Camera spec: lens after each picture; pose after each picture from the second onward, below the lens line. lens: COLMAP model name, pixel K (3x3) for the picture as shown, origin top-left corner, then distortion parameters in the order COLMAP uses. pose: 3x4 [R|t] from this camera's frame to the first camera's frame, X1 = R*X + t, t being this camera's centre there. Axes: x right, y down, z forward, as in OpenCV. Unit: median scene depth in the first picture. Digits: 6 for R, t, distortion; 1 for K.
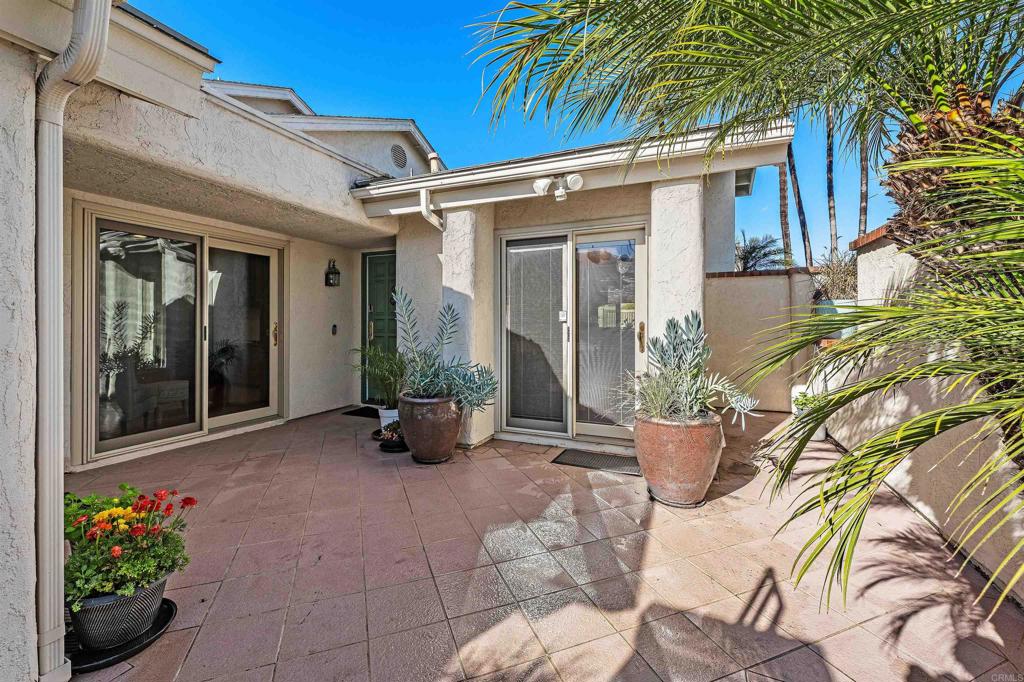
lens RADIAL K [[422.0, 0, 509.3], [0, 422.0, 322.1], [0, 0, 1]] dist [-0.001308, 0.000169]
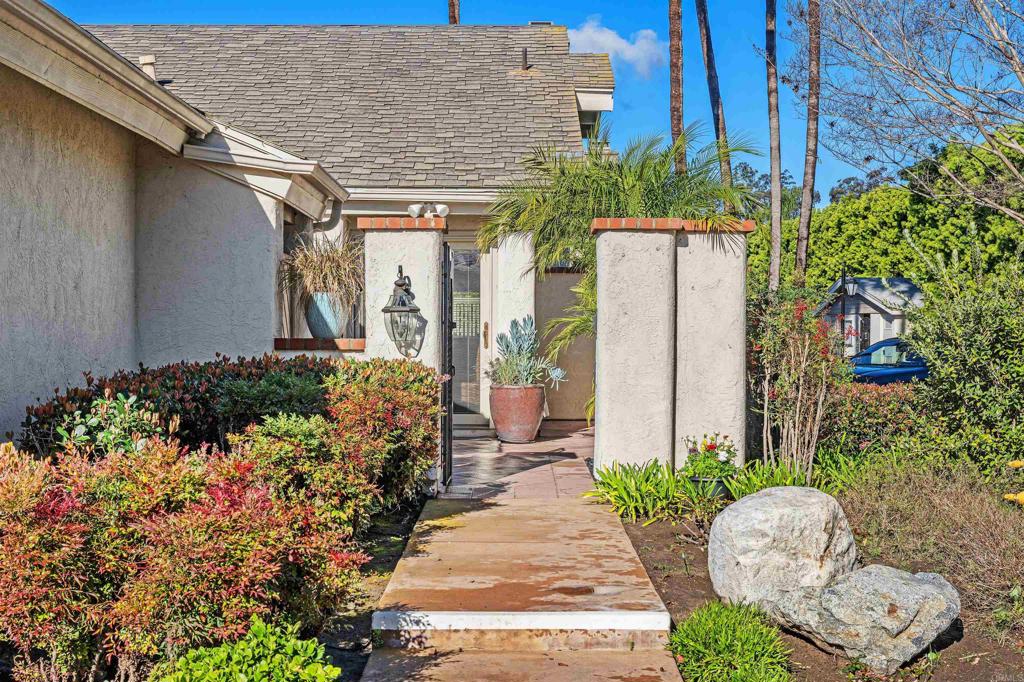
lens RADIAL K [[1634.9, 0, 510.8], [0, 1634.9, 340.5], [0, 0, 1]] dist [-0.003496, 0.000000]
pose [[0.913278, -0.000340, 0.407338, -1.406448], [-0.002591, 0.999975, 0.006643, 0.019992], [-0.407330, -0.007123, 0.913253, -3.029598]]
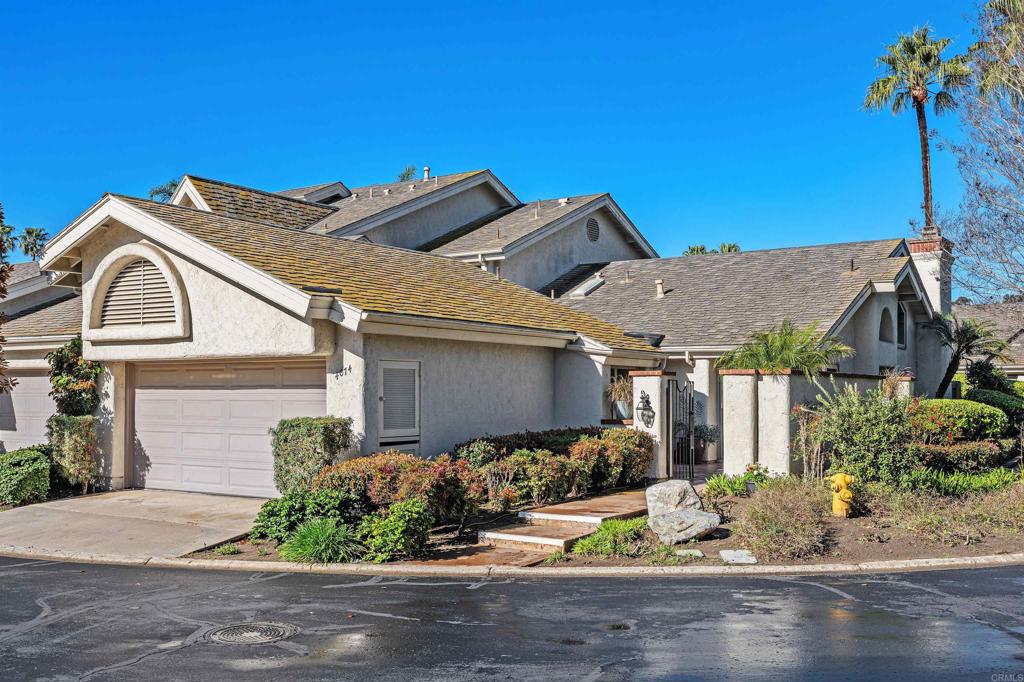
lens RADIAL K [[1081.8, 0, 514.2], [0, 1081.8, 343.3], [0, 0, 1]] dist [-0.009747, 0.000000]
pose [[0.988385, -0.009457, -0.151678, -0.239641], [0.002617, 0.998973, -0.045229, -0.087842], [0.151949, 0.044307, 0.987395, -5.096336]]
